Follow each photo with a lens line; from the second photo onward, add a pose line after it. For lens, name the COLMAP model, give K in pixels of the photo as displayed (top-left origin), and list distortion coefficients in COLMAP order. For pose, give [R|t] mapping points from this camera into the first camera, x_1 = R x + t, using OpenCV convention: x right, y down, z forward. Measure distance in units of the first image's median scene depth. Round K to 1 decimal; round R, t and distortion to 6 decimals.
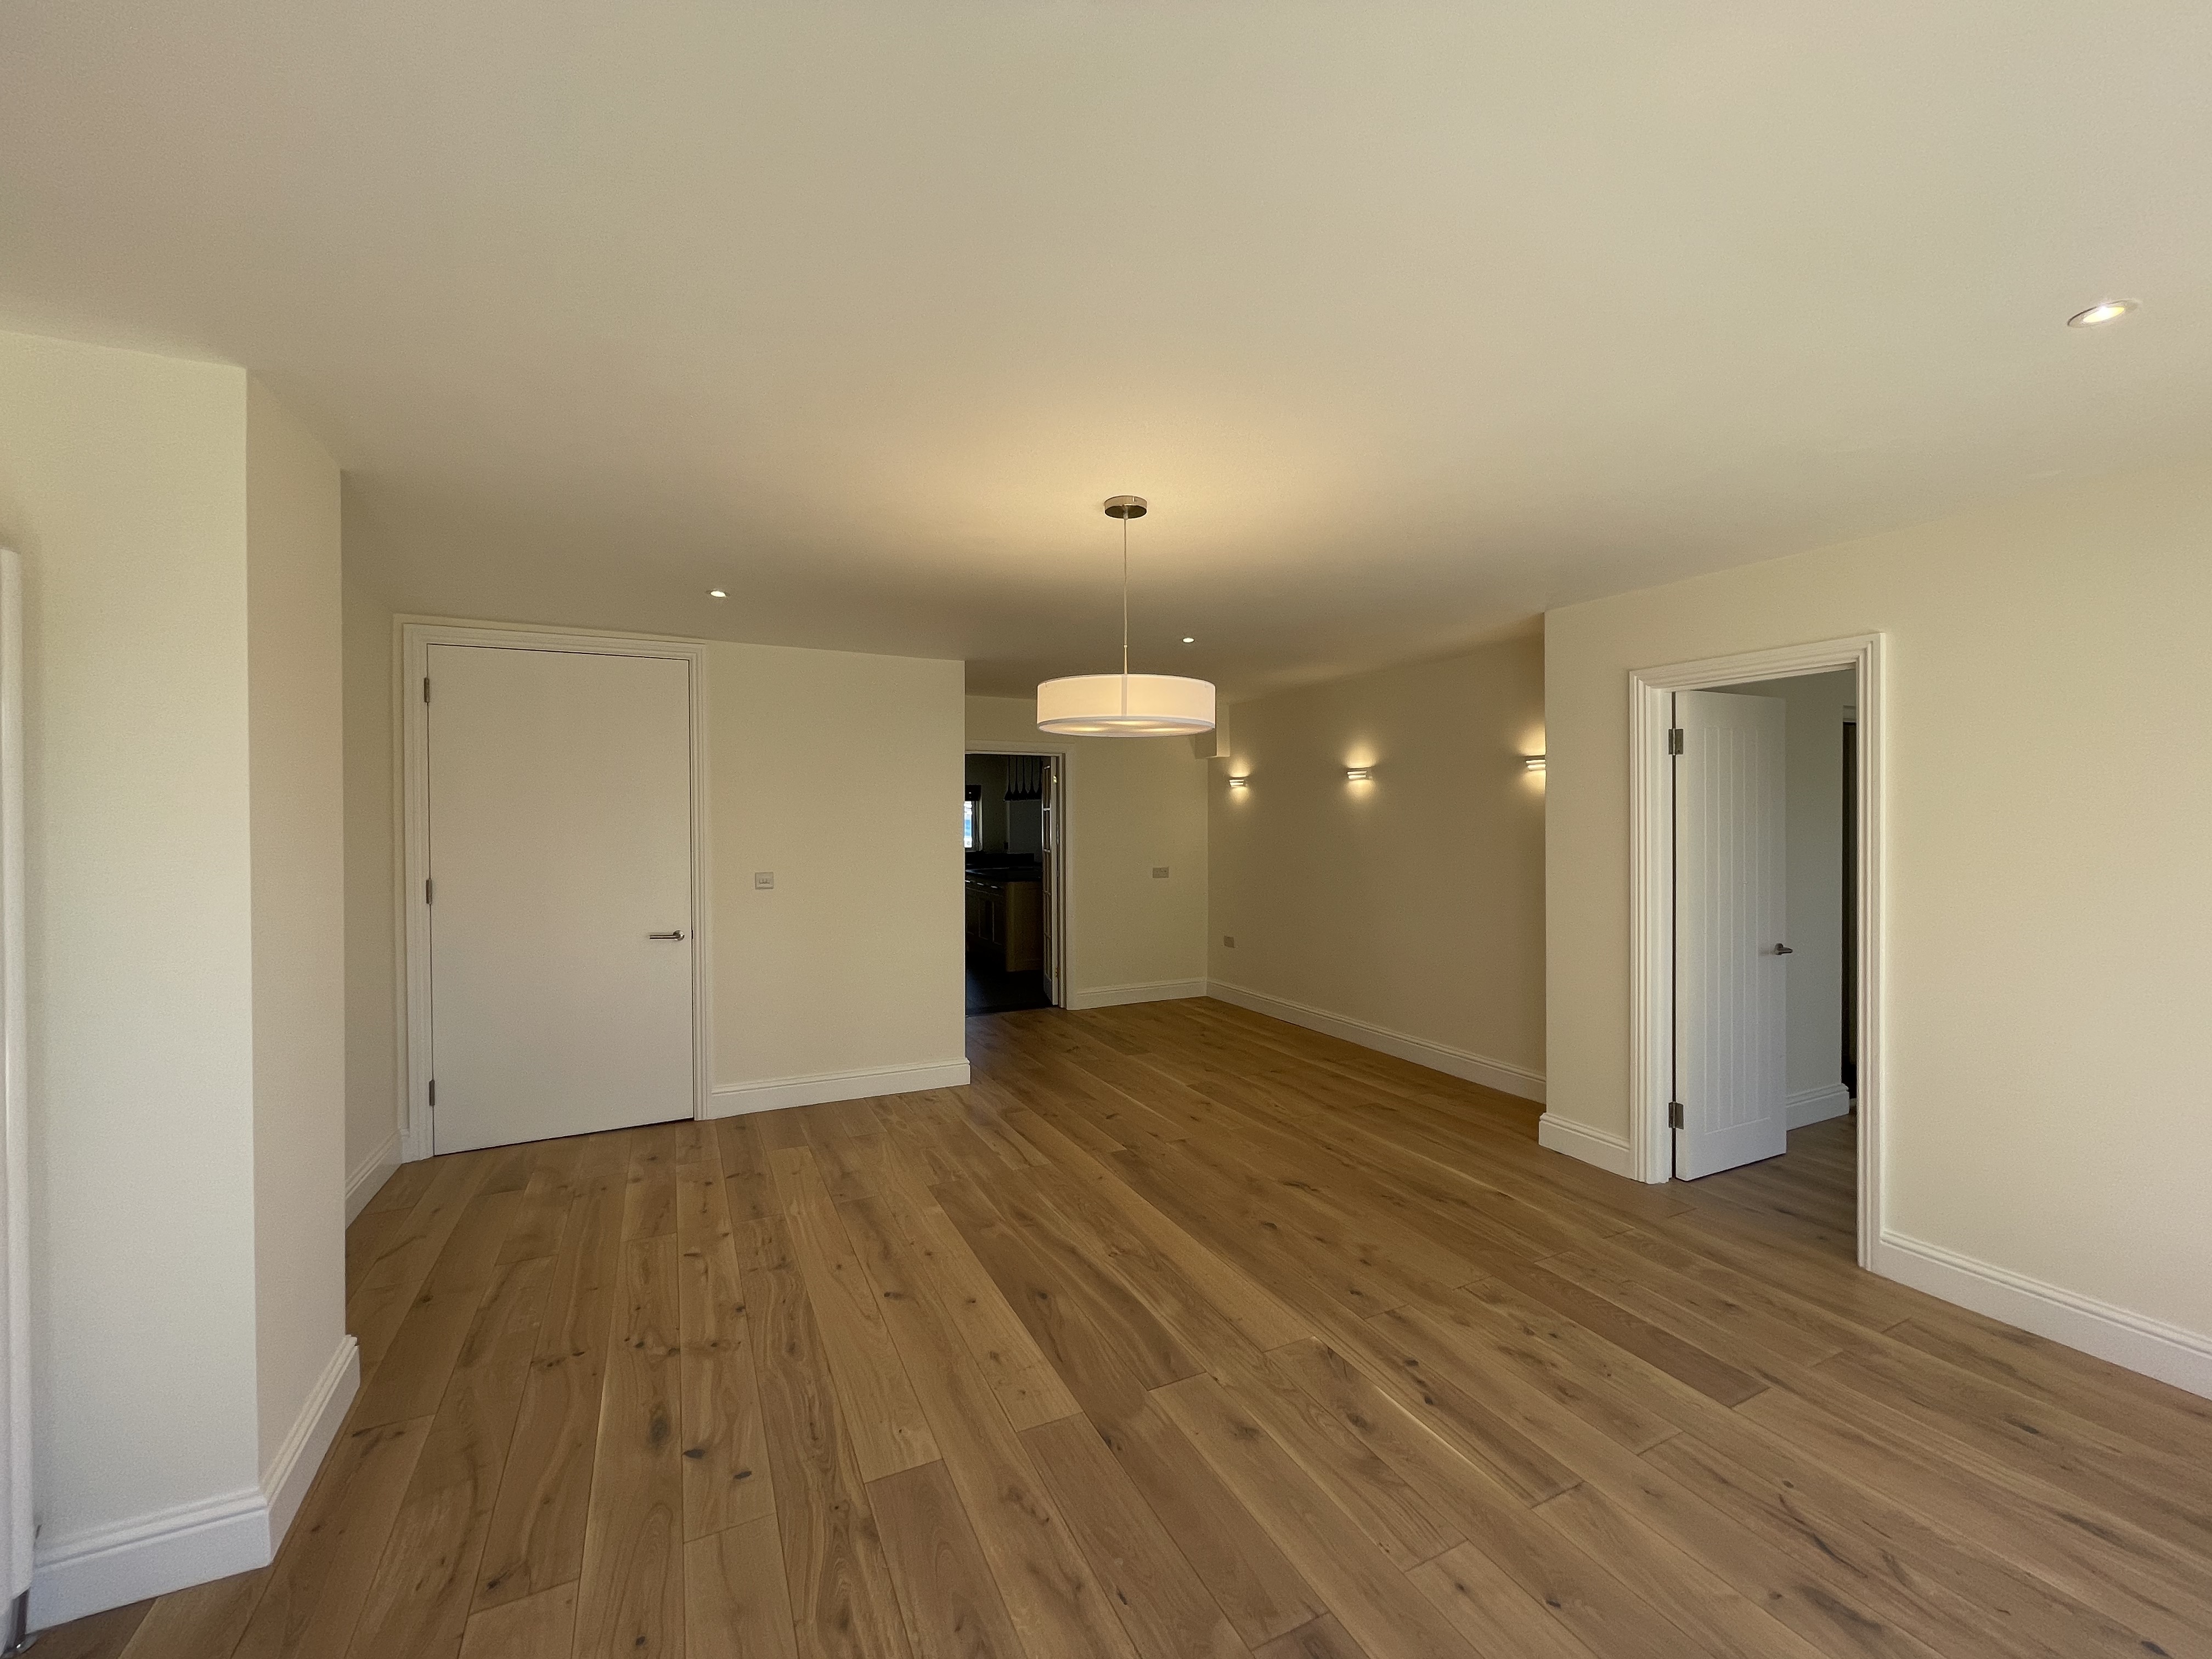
lens RADIAL K [[894.6, 0, 1104.7], [0, 894.6, 827.0], [0, 0, 1]] dist [0.000136, -0.002202]
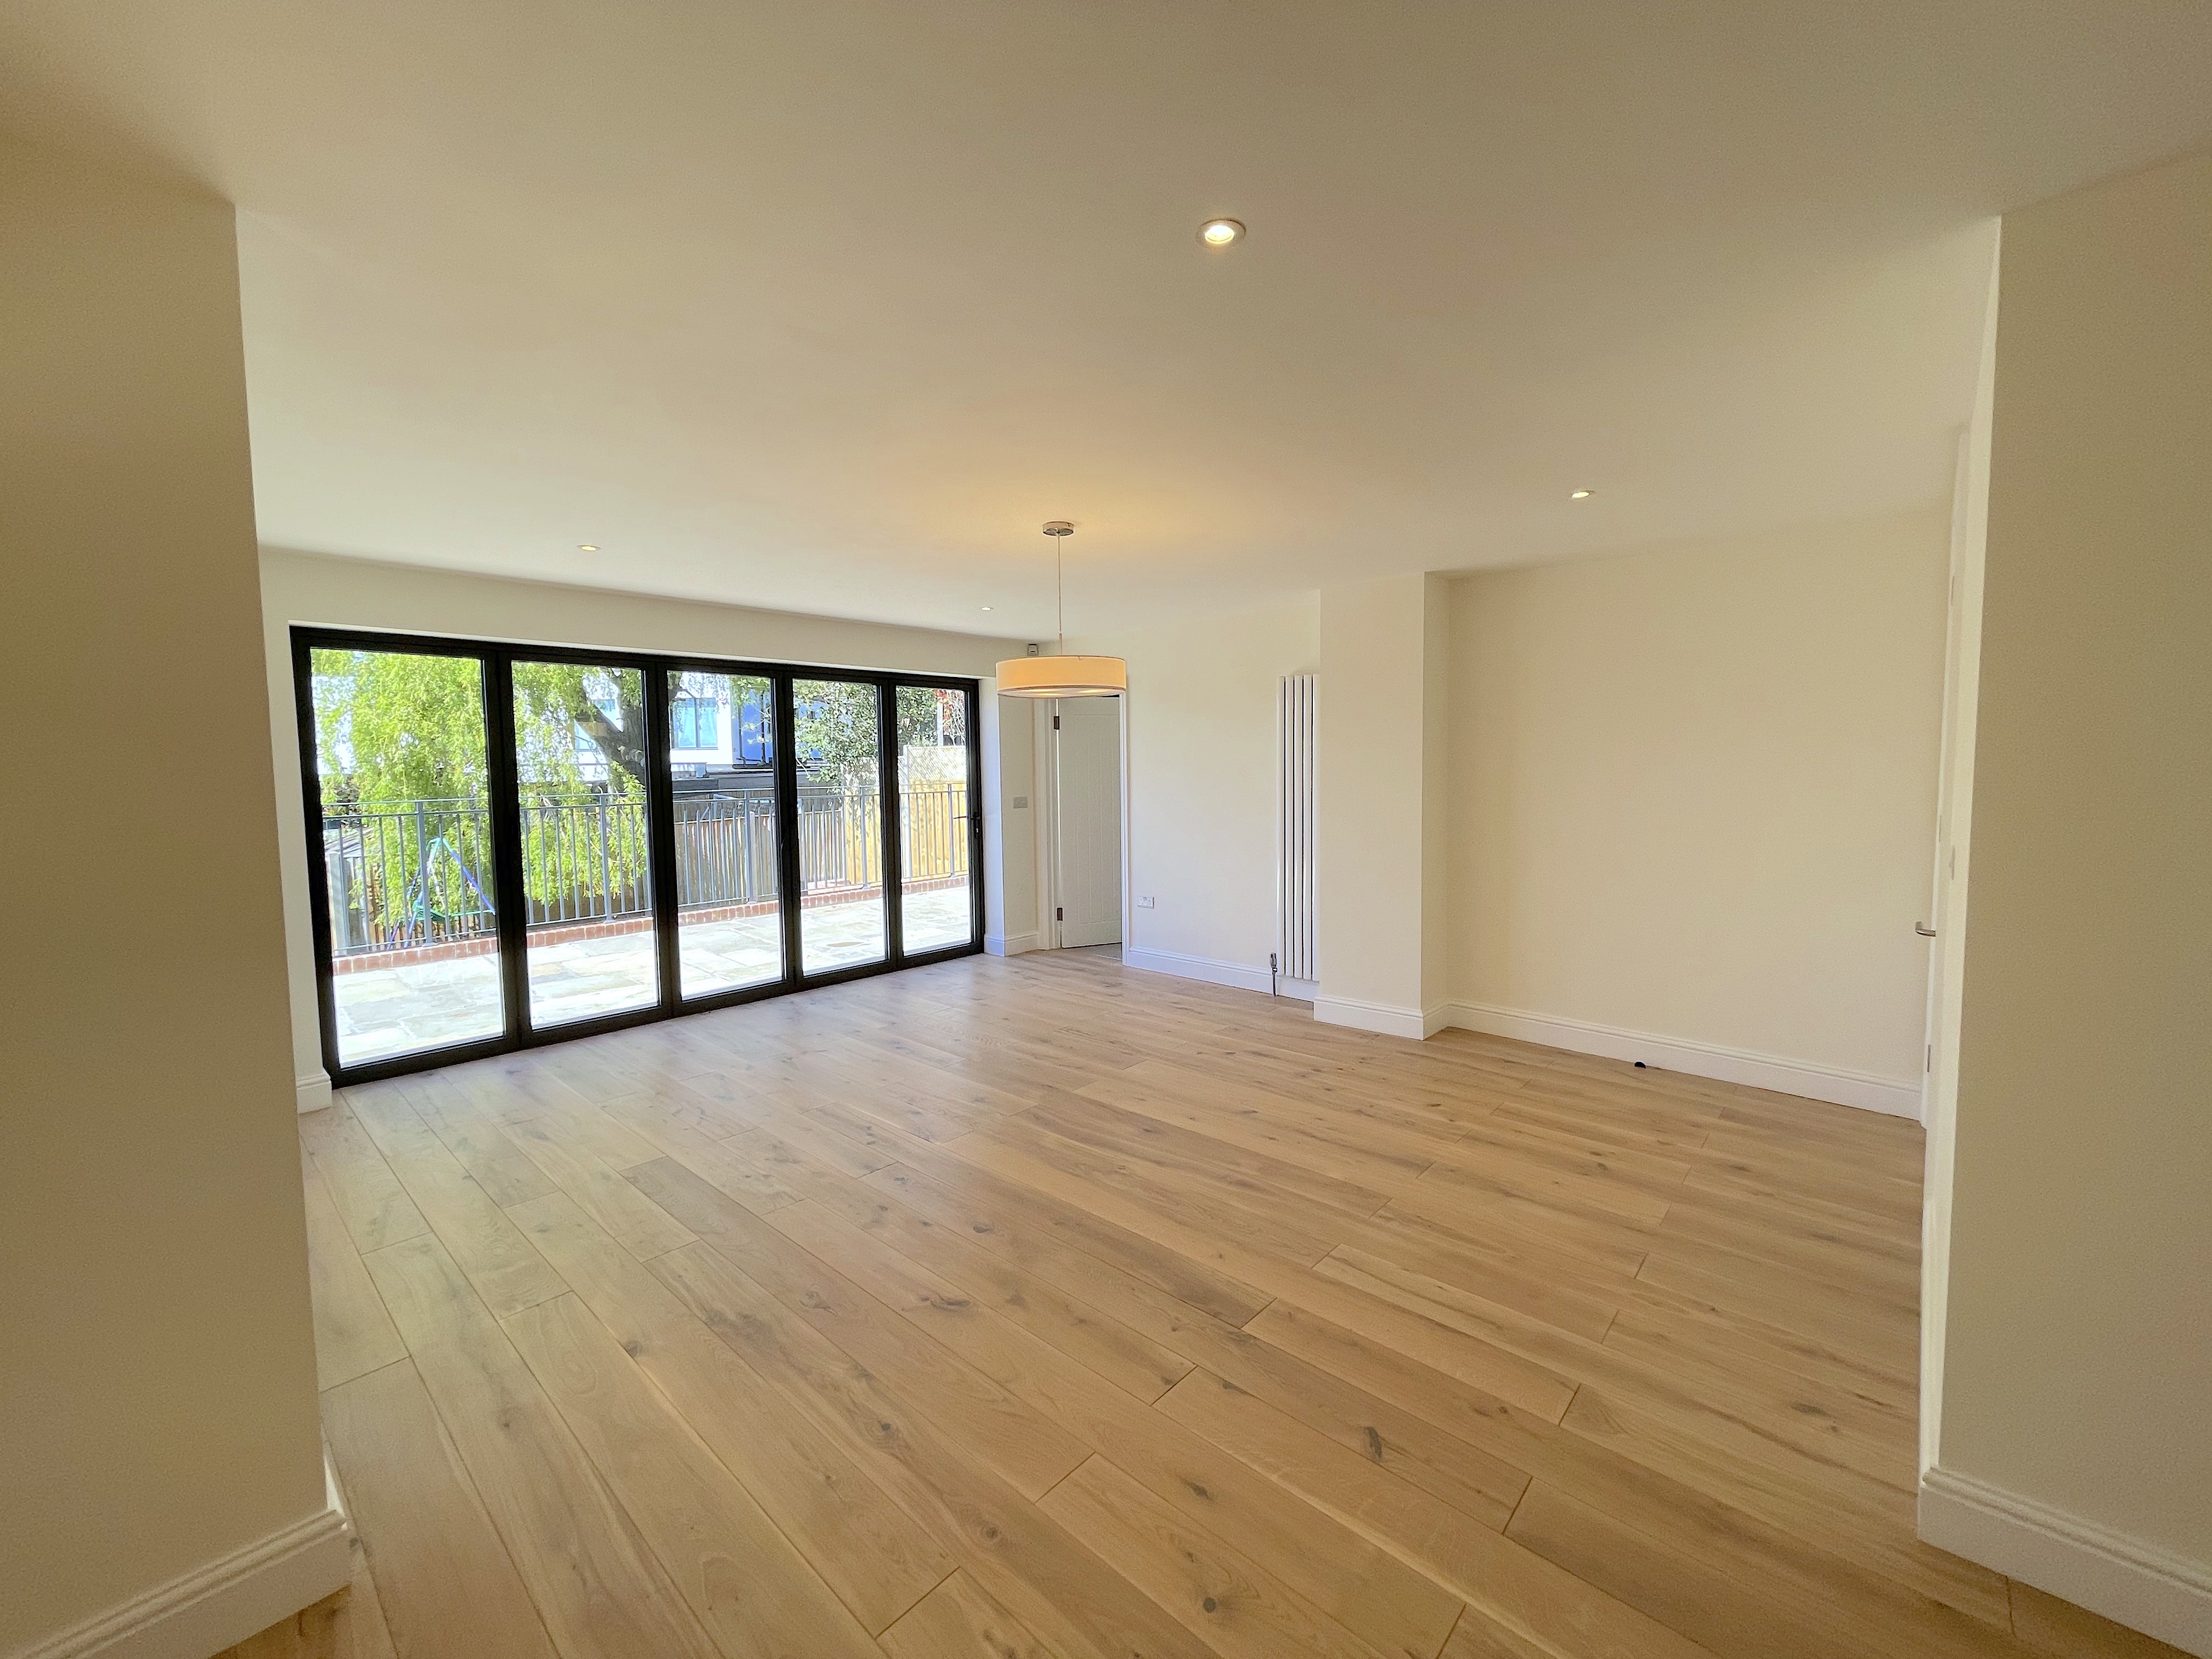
lens RADIAL K [[894.6, 0, 1104.7], [0, 894.6, 827.0], [0, 0, 1]] dist [0.000136, -0.002202]
pose [[-0.929057, 0.044151, -0.367292, 0.381064], [0.013911, 0.996320, 0.084577, -0.016043], [0.369675, 0.073468, -0.926252, 1.845905]]
